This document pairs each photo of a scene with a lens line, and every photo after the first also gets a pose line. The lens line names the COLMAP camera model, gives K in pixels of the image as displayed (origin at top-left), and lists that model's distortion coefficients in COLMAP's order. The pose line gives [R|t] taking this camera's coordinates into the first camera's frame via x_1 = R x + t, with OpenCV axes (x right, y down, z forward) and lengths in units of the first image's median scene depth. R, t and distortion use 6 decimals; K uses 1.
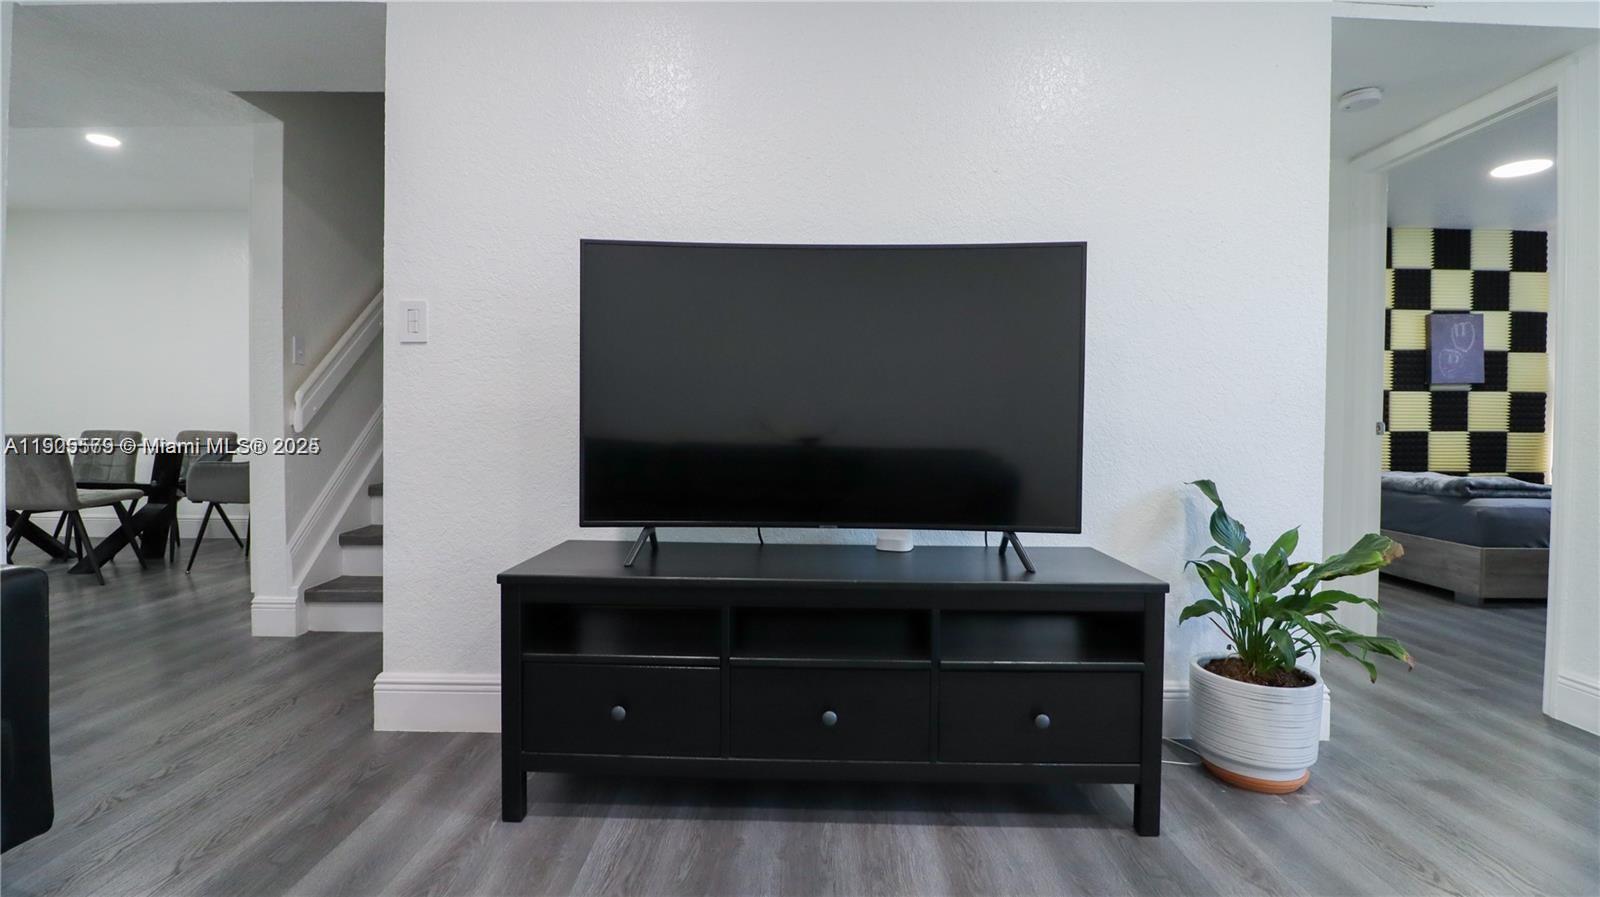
lens RADIAL K [[745.1, 0, 797.5], [0, 745.1, 434.8], [0, 0, 1]] dist [-0.002039, -0.012923]
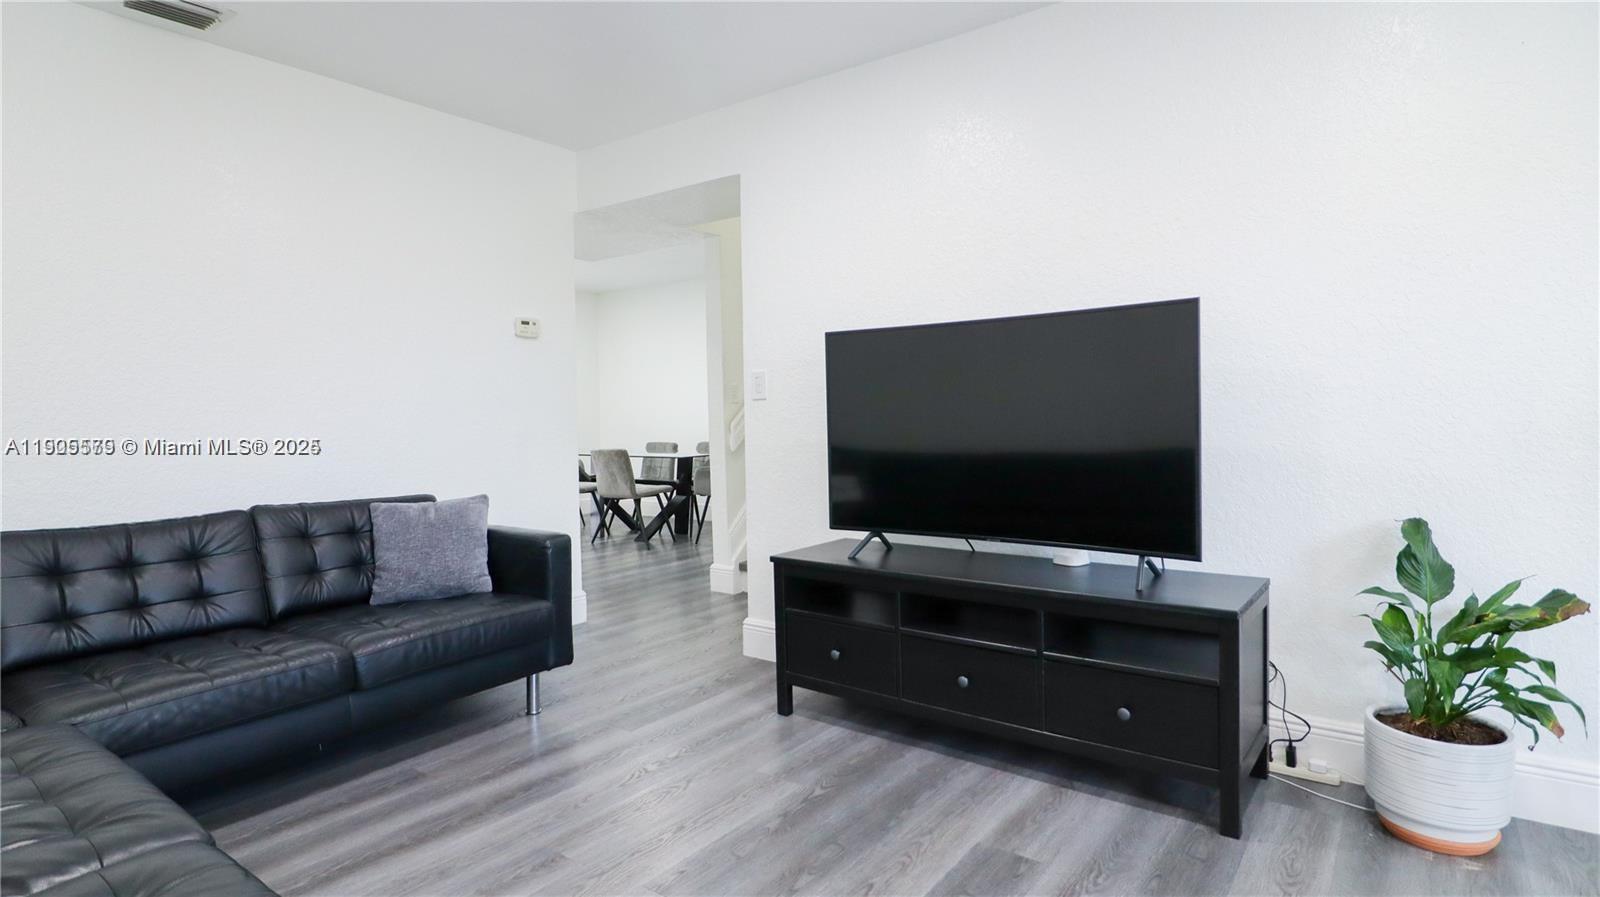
lens RADIAL K [[822.6, 0, 797.8], [0, 822.6, 440.1], [0, 0, 1]] dist [0.001276, -0.009931]
pose [[0.801707, -0.004684, -0.597699, 0.566740], [0.014867, 0.999816, 0.012106, -0.064718], [0.597532, -0.018592, 0.801629, -0.297235]]
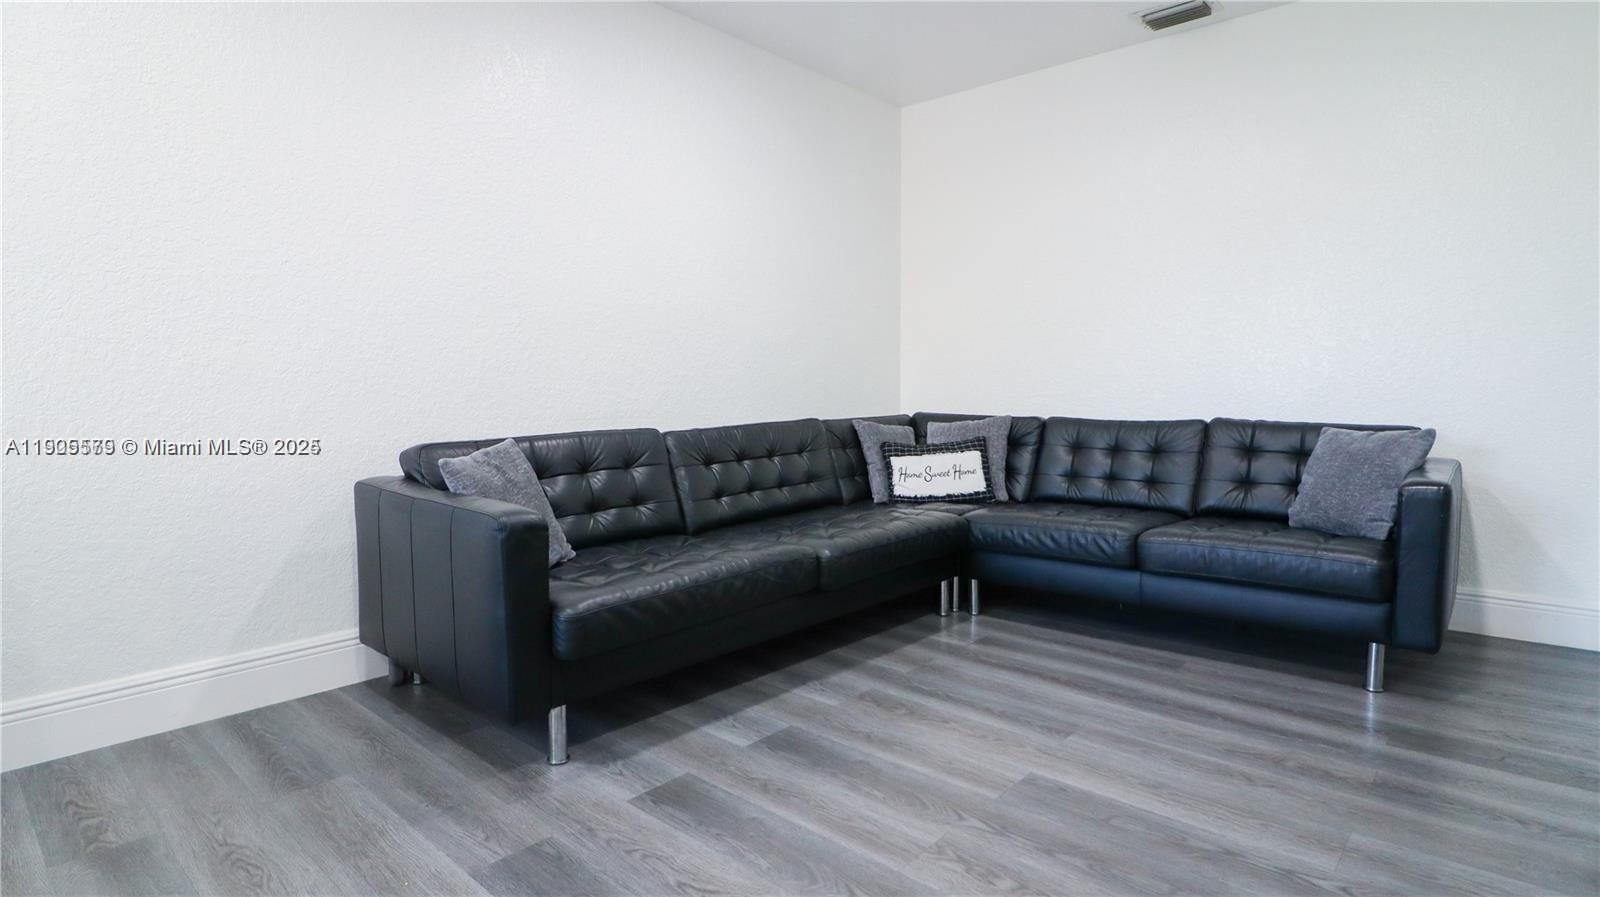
lens RADIAL K [[822.6, 0, 797.8], [0, 822.6, 440.1], [0, 0, 1]] dist [0.001276, -0.009931]
pose [[-0.666038, 0.045886, -0.744505, 0.762059], [-0.010086, 0.997461, 0.070500, -0.011957], [0.745850, 0.054465, -0.663884, 0.746169]]
